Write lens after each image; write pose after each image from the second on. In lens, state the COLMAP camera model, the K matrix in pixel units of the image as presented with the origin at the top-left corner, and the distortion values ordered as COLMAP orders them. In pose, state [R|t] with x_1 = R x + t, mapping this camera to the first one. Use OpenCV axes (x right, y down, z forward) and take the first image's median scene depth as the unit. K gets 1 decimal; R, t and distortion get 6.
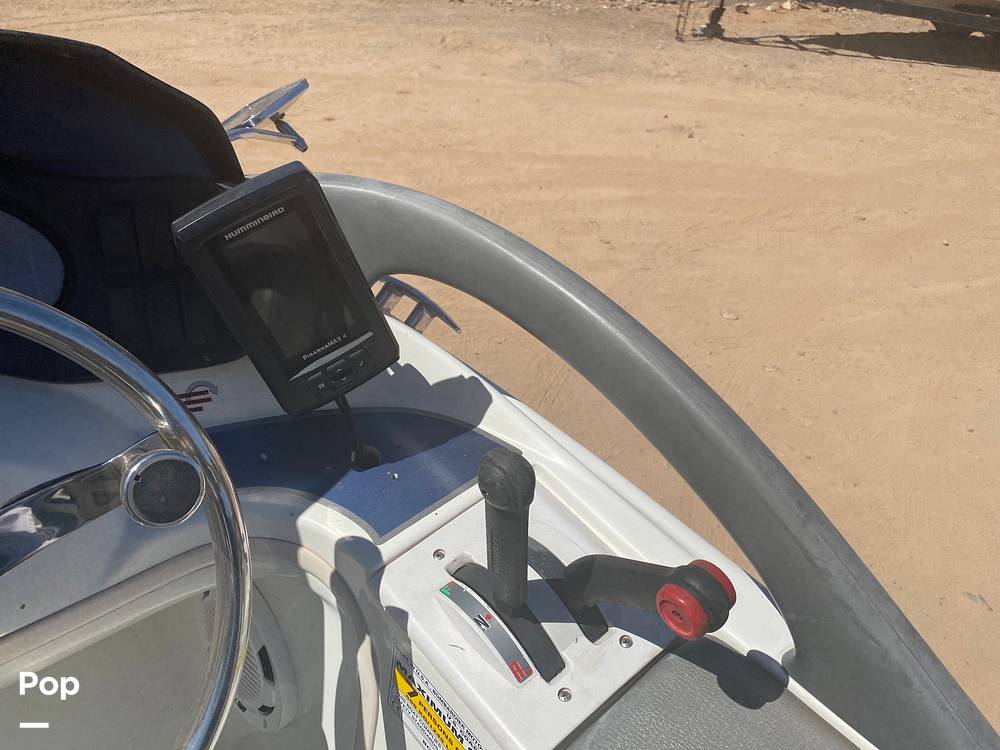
lens RADIAL K [[767.8, 0, 500.6], [0, 767.8, 374.8], [0, 0, 1]] dist [0.033865, -0.036436]
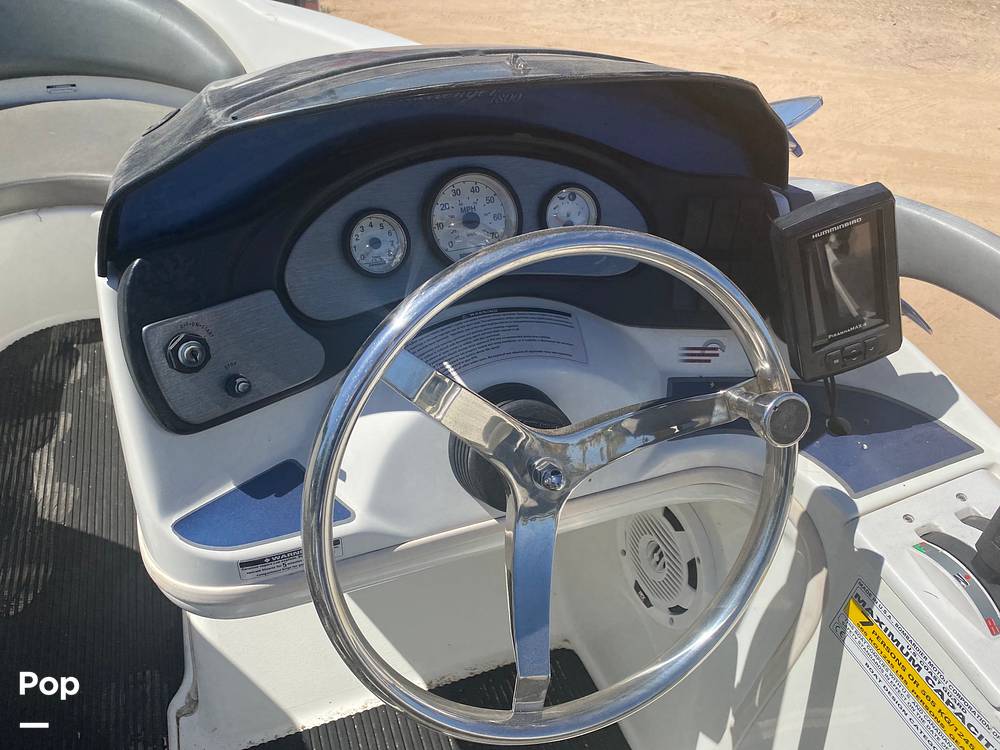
lens RADIAL K [[767.8, 0, 500.5], [0, 767.8, 370.6], [0, 0, 1]] dist [0.033865, -0.036436]
pose [[0.937605, 0.183099, -0.295587, -0.047110], [-0.172688, 0.983074, 0.061189, 0.005845], [0.301788, -0.006327, 0.953354, -0.043268]]
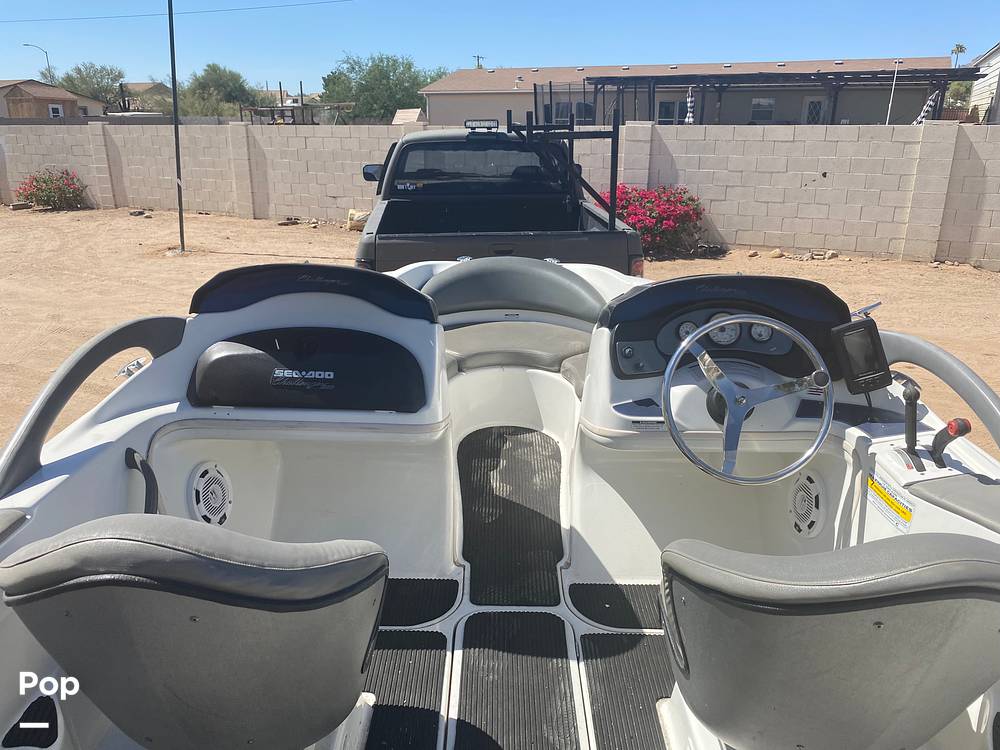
lens RADIAL K [[767.8, 0, 498.4], [0, 767.8, 363.5], [0, 0, 1]] dist [0.033865, -0.036436]
pose [[0.751997, 0.116892, -0.648719, 0.089528], [-0.321805, 0.924003, -0.206543, 0.138419], [0.575275, 0.364081, 0.732464, -0.289404]]
